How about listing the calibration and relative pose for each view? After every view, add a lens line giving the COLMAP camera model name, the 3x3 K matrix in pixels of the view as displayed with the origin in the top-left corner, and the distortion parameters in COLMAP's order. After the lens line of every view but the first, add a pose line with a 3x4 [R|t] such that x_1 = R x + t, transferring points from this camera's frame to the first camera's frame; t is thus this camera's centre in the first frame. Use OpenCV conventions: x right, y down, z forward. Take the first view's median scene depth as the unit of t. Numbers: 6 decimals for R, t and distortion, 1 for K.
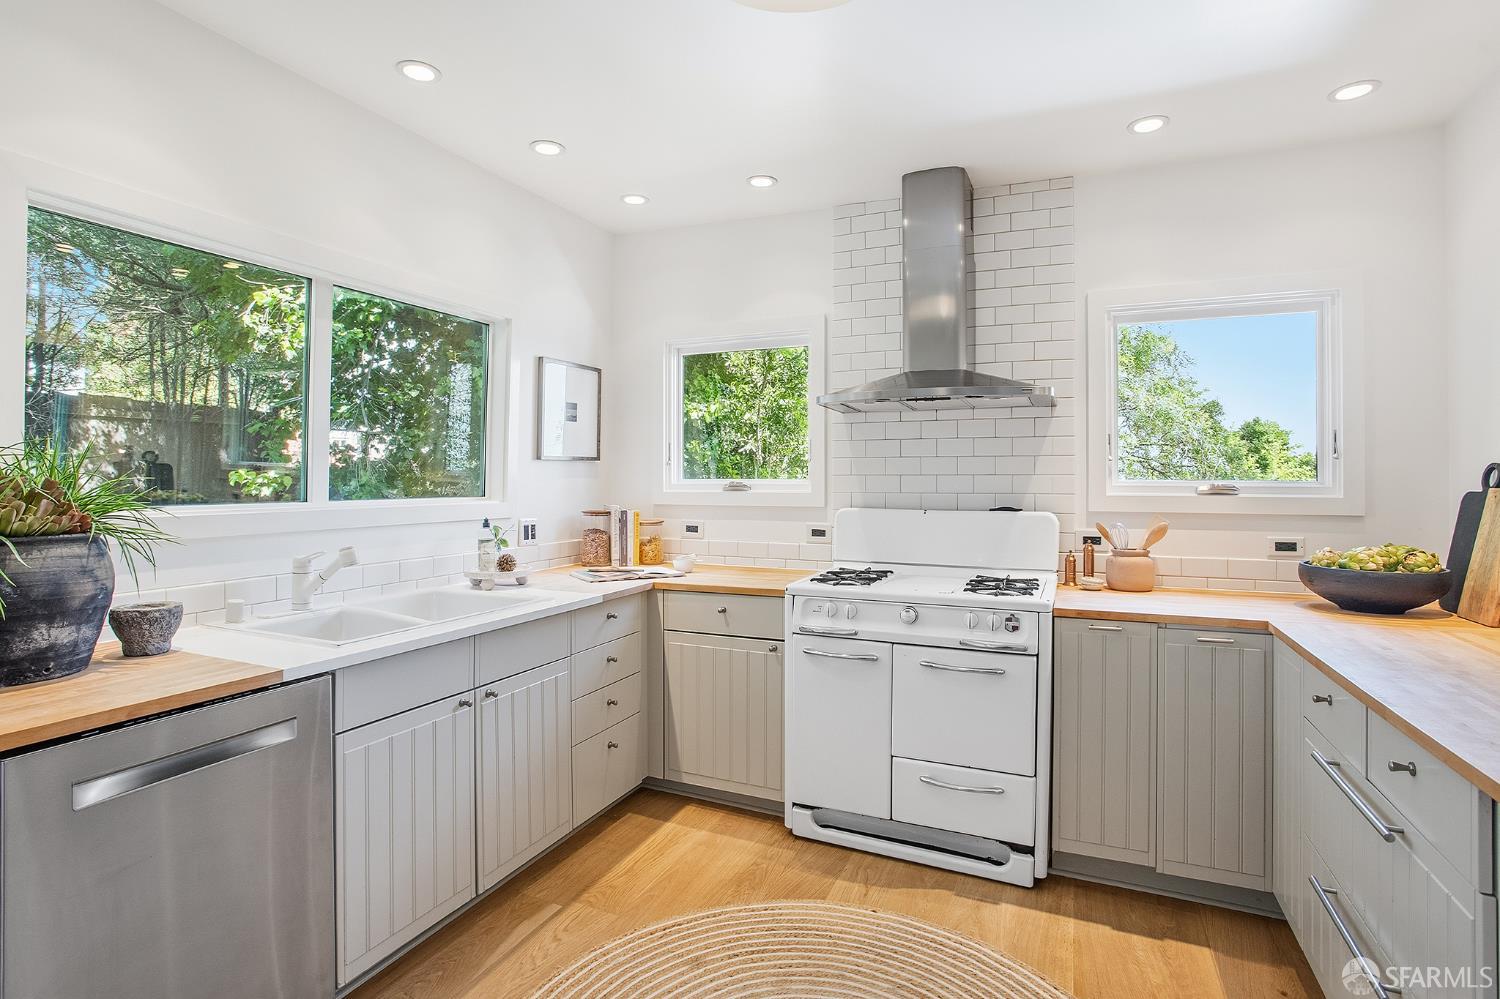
lens RADIAL K [[761.6, 0, 750.7], [0, 761.6, 474.7], [0, 0, 1]] dist [-0.065018, 0.034931]
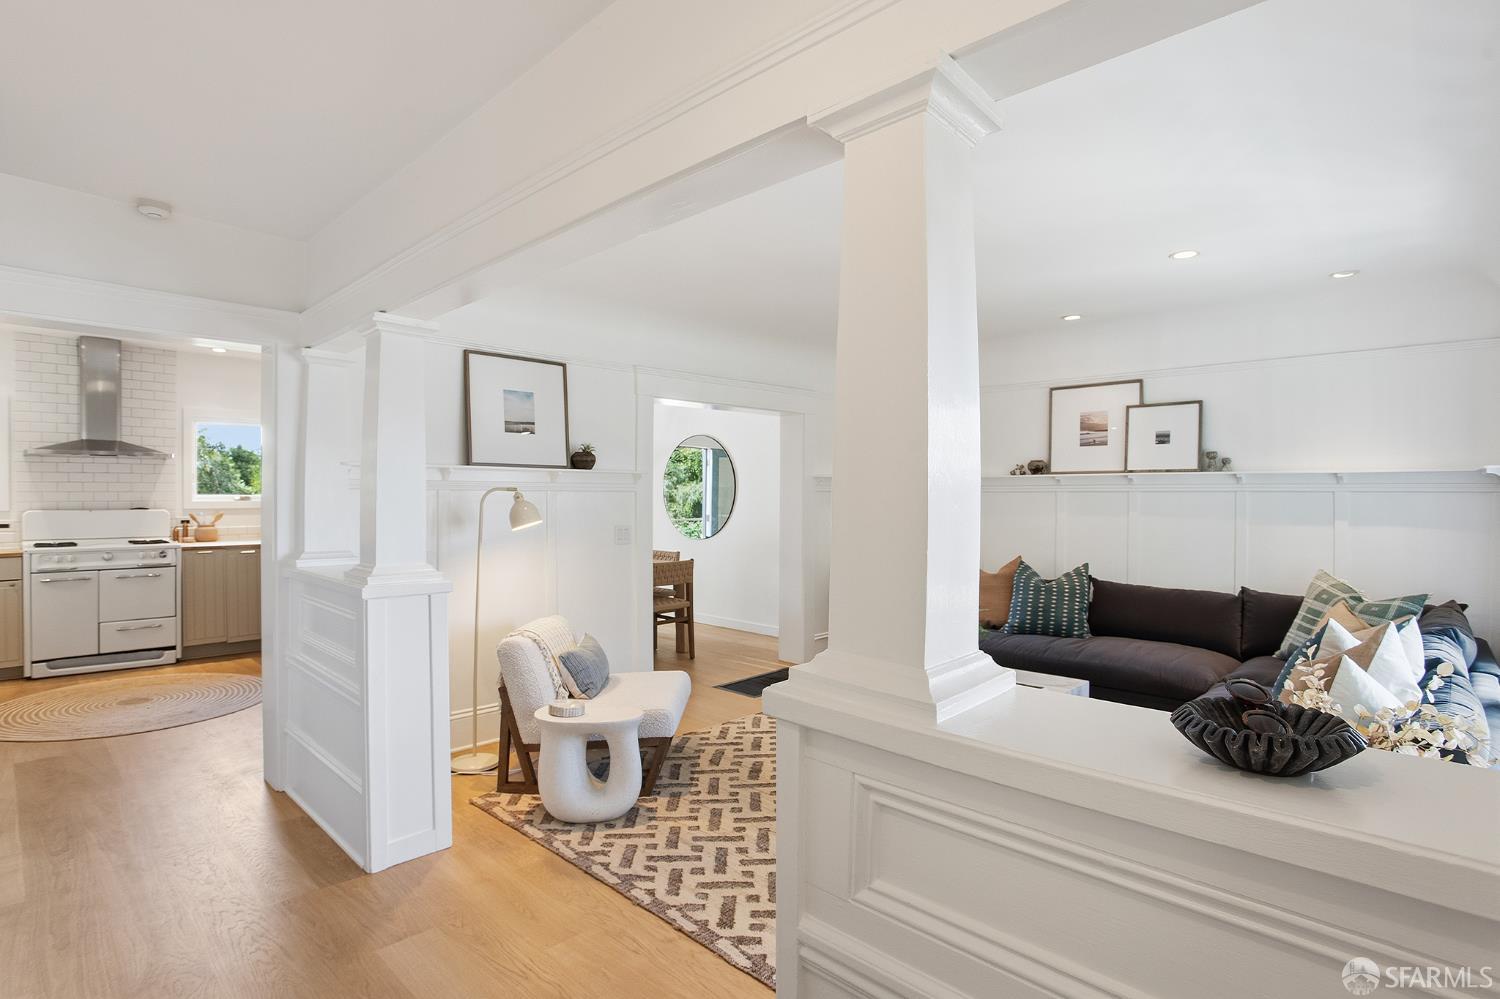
lens RADIAL K [[752.5, 0, 744.3], [0, 752.5, 501.9], [0, 0, 1]] dist [-0.075983, 0.036916]
pose [[0.349483, -0.013022, 0.936852, -1.085644], [-0.006572, 0.999845, 0.016349, -0.017909], [-0.936920, -0.011871, 0.349343, -1.423384]]
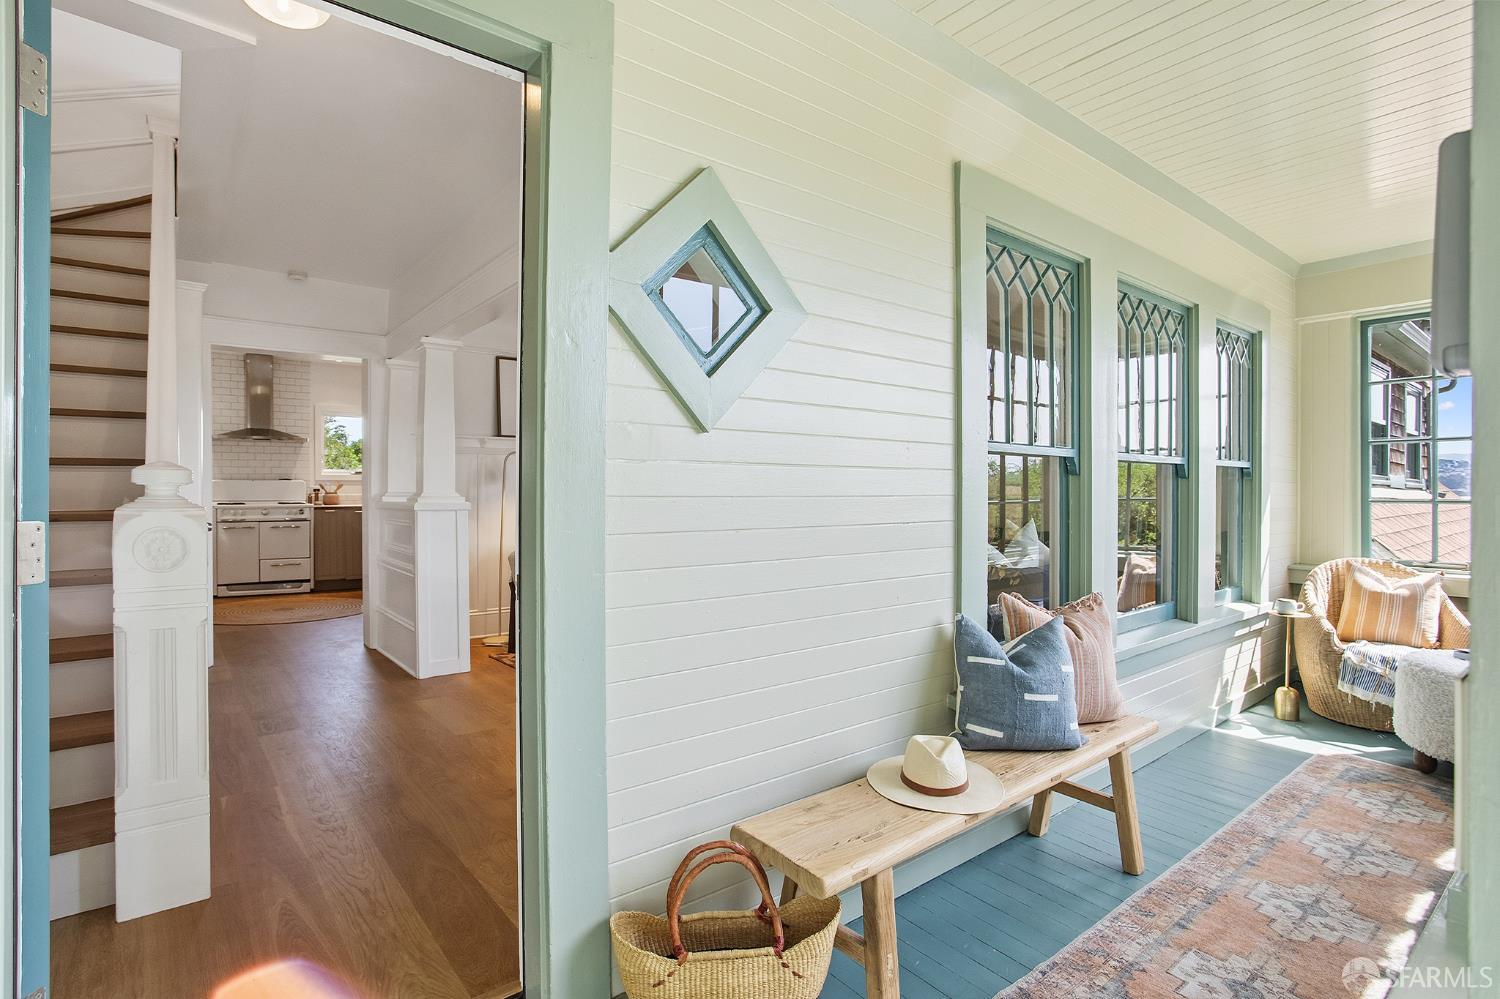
lens RADIAL K [[751.9, 0, 747.3], [0, 751.9, 487.2], [0, 0, 1]] dist [-0.065401, 0.031359]
pose [[0.466442, -0.008036, 0.884516, -1.460590], [0.004943, 0.999967, 0.006478, 0.075172], [-0.884538, 0.001351, 0.466466, -2.036109]]
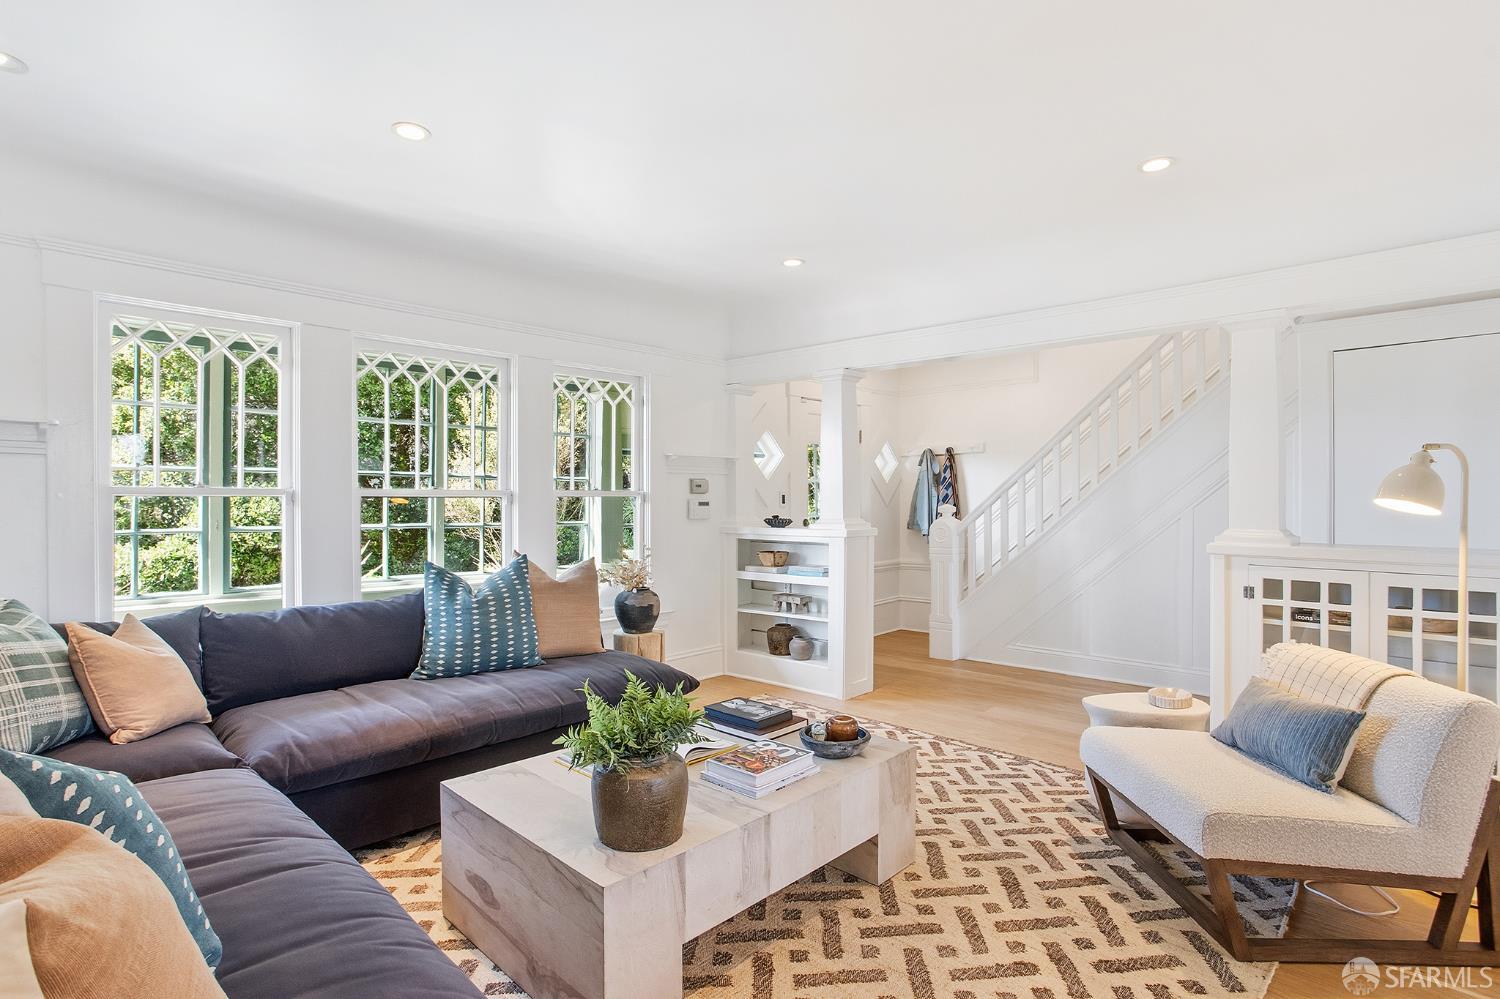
lens RADIAL K [[751.9, 0, 747.3], [0, 751.9, 487.2], [0, 0, 1]] dist [-0.065401, 0.031359]
pose [[-0.330530, -0.014158, -0.943689, 1.224593], [0.005147, 0.999846, -0.016803, 0.042641], [0.943782, -0.010412, -0.330406, -0.953481]]
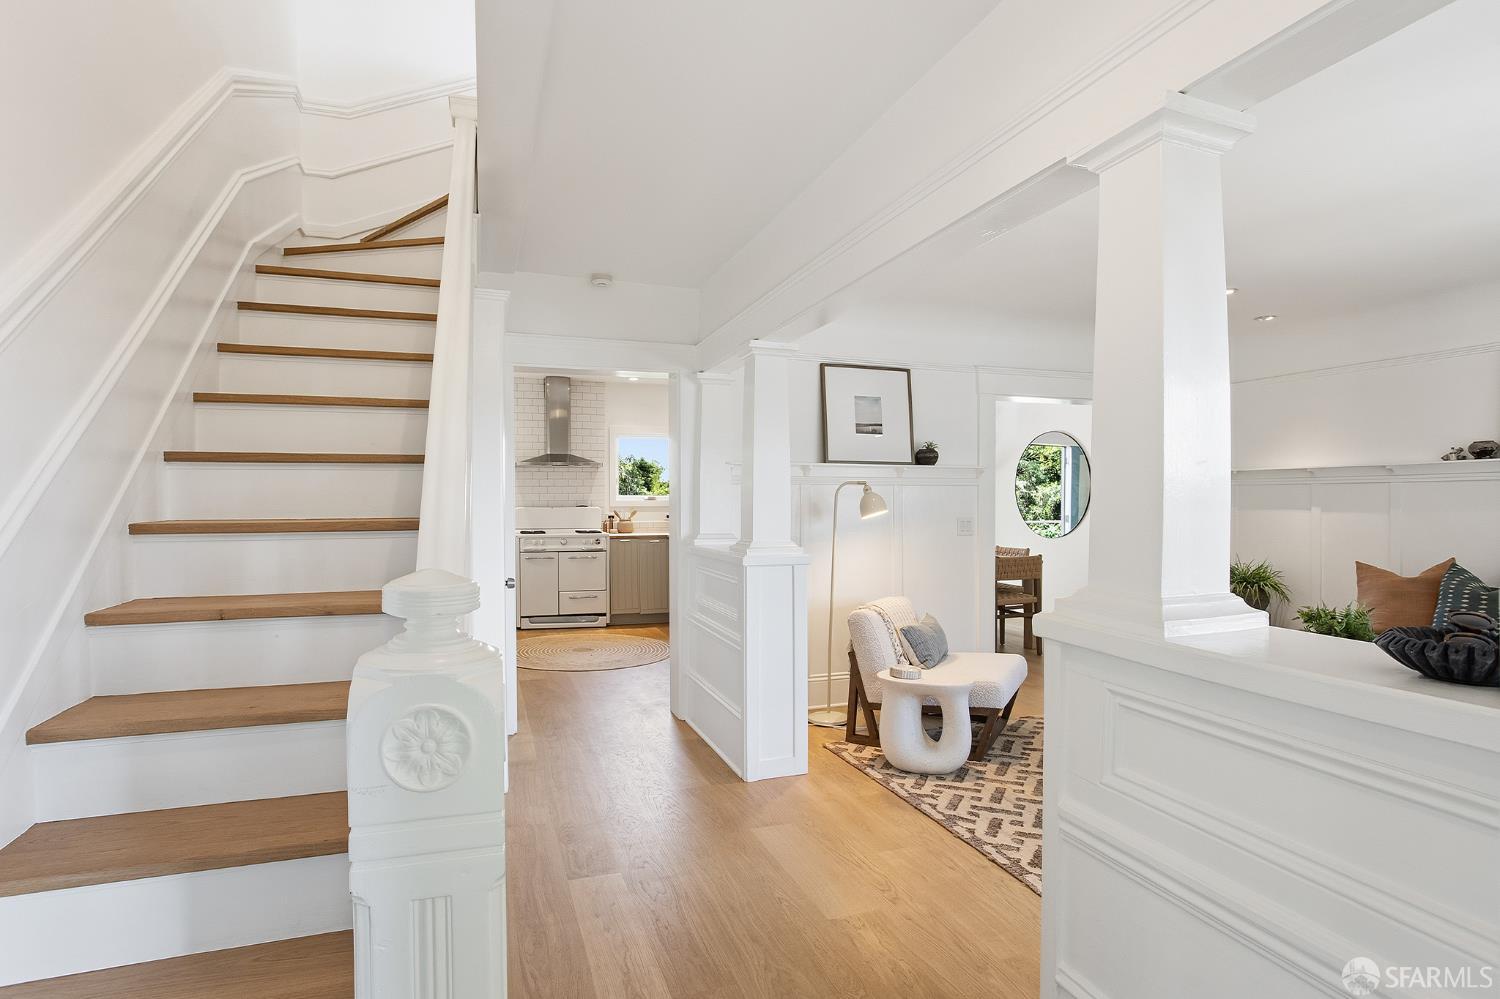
lens RADIAL K [[765.9, 0, 739.7], [0, 765.9, 513.4], [0, 0, 1]] dist [-0.066359, 0.033402]
pose [[0.738293, -0.018223, 0.674234, -1.230163], [0.003685, 0.999729, 0.022985, 0.012758], [-0.674470, -0.014486, 0.738160, -1.566217]]
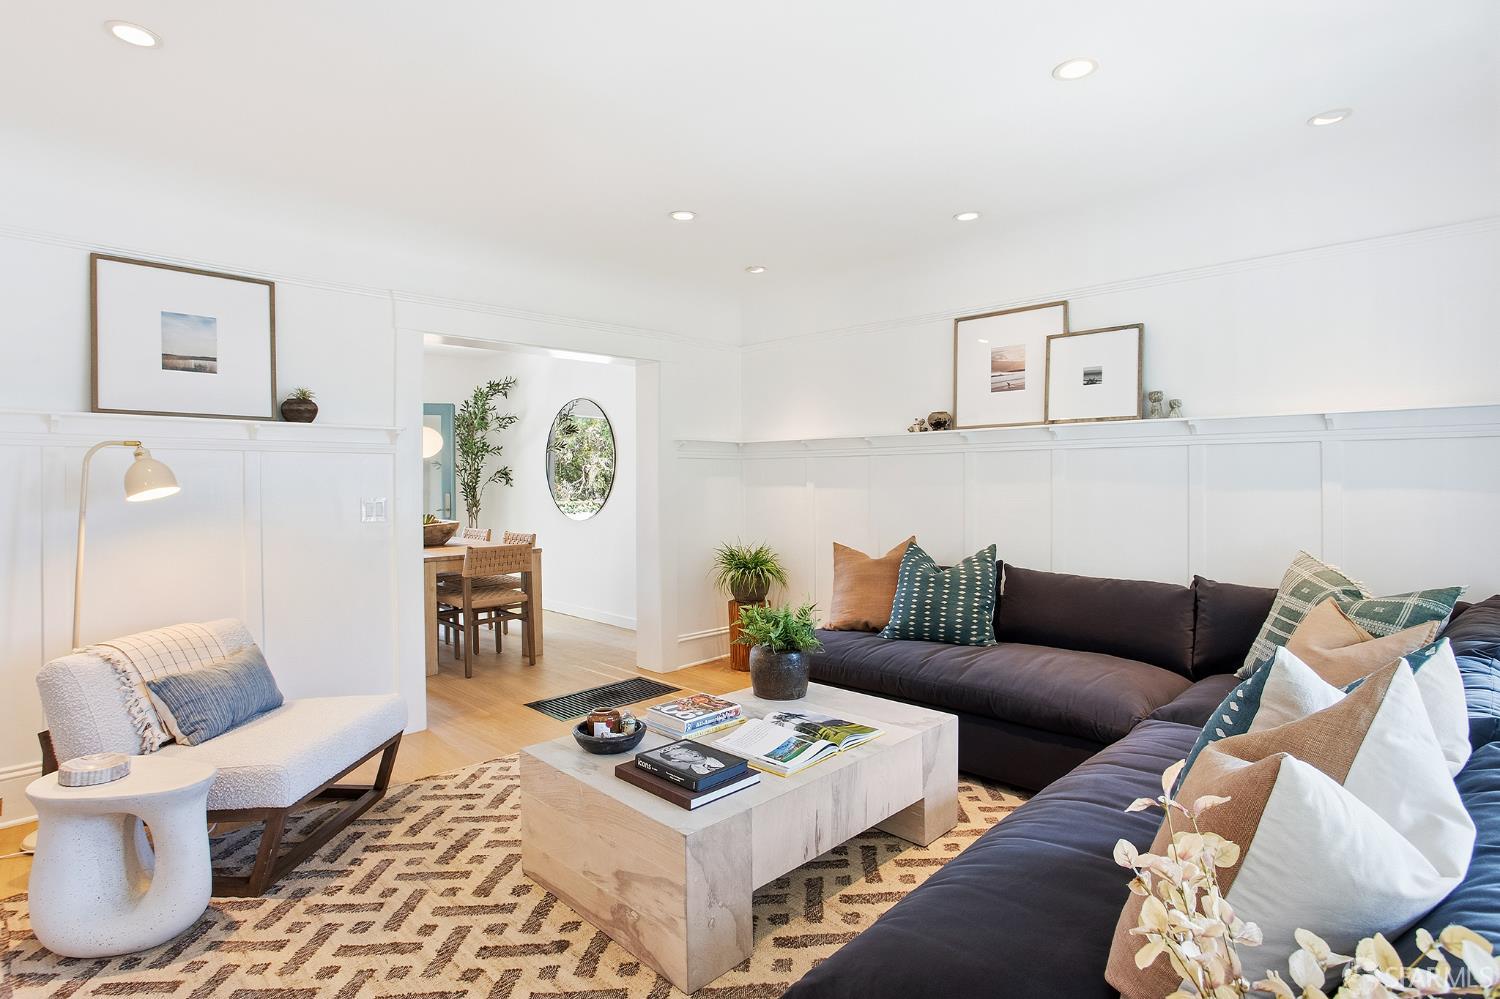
lens RADIAL K [[751.9, 0, 747.3], [0, 751.9, 487.2], [0, 0, 1]] dist [-0.065401, 0.031359]
pose [[0.355531, -0.013803, 0.934563, -0.512258], [0.001055, 0.999896, 0.014367, 0.032250], [-0.934664, -0.004122, 0.355508, -1.650422]]
